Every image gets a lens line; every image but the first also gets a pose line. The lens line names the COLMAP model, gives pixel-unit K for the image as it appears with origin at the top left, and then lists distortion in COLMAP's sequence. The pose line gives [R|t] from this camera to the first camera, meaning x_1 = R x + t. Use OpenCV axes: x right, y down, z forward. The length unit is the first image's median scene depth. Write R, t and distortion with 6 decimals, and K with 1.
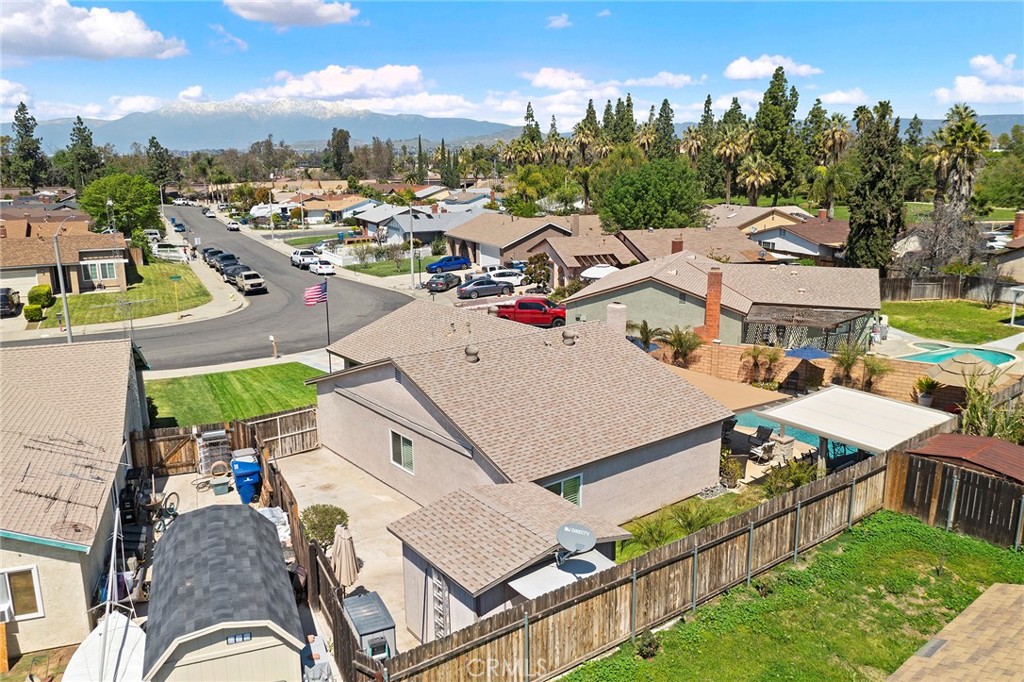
lens RADIAL K [[806.6, 0, 512.0], [0, 806.6, 341.0], [0, 0, 1]] dist [-0.013708, -0.002479]
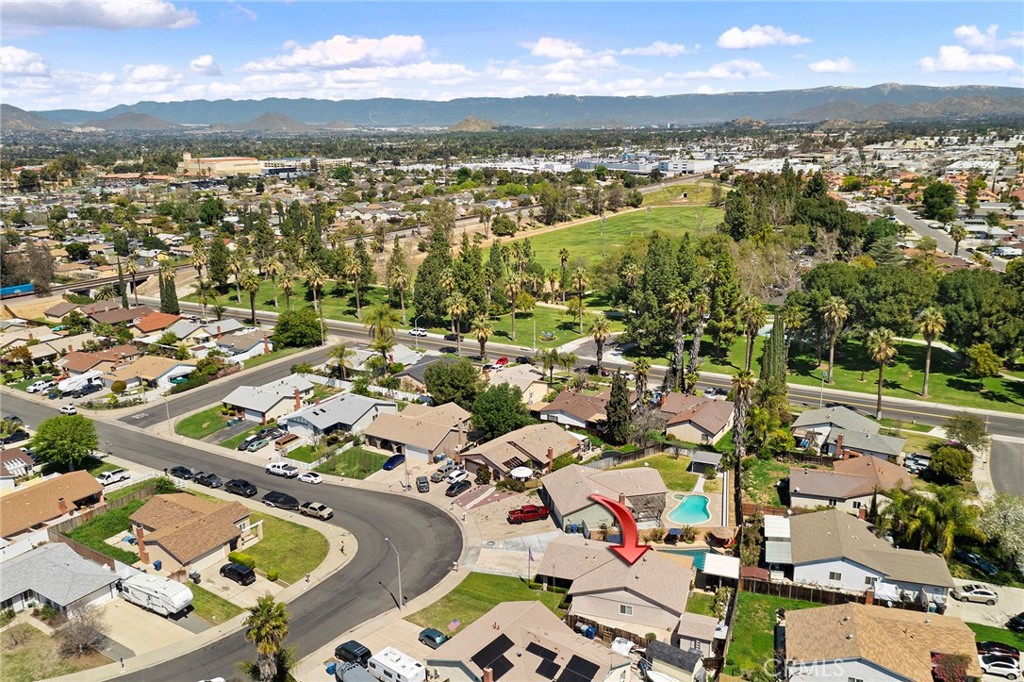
lens RADIAL K [[806.6, 0, 512.0], [0, 806.6, 341.0], [0, 0, 1]] dist [-0.013708, -0.002479]
pose [[0.838349, -0.147283, 0.524860, -0.933759], [0.128512, 0.989071, 0.072277, -0.561974], [-0.529769, 0.006857, 0.848114, -0.721531]]
